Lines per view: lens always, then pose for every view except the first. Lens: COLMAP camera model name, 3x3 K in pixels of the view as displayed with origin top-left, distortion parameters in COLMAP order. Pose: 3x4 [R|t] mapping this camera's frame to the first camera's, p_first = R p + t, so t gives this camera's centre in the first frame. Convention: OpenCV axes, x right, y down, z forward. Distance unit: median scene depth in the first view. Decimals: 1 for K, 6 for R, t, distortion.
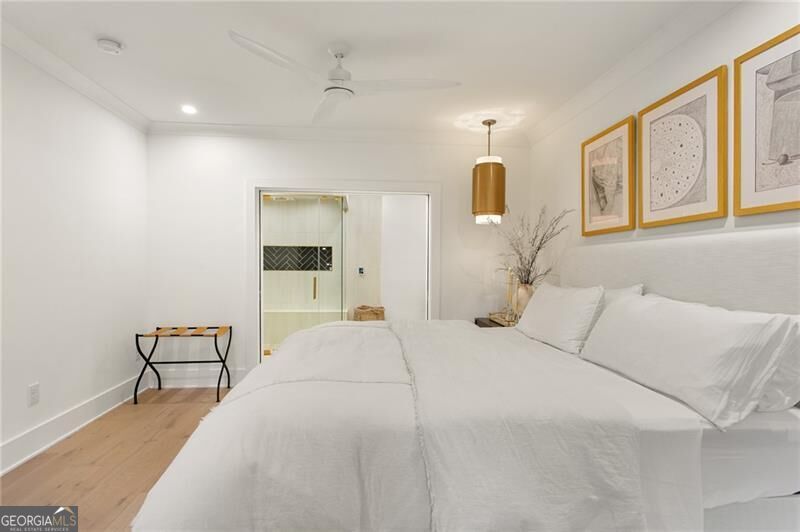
lens RADIAL K [[380.7, 0, 397.9], [0, 380.7, 265.2], [0, 0, 1]] dist [0.000399, 0.000000]
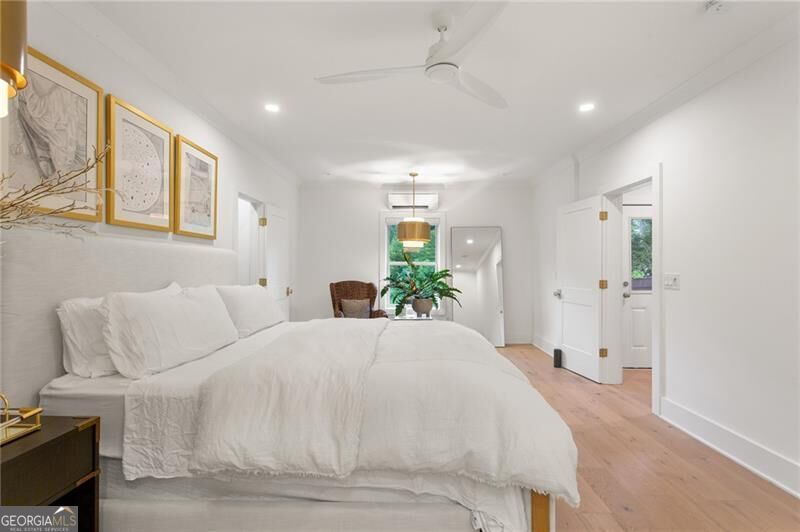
lens RADIAL K [[380.7, 0, 397.9], [0, 380.7, 265.2], [0, 0, 1]] dist [0.000399, 0.000000]
pose [[-0.993289, -0.011470, 0.115088, -0.154404], [-0.011994, 0.999921, -0.003860, -0.004045], [-0.115034, -0.005214, -0.993348, 1.917837]]
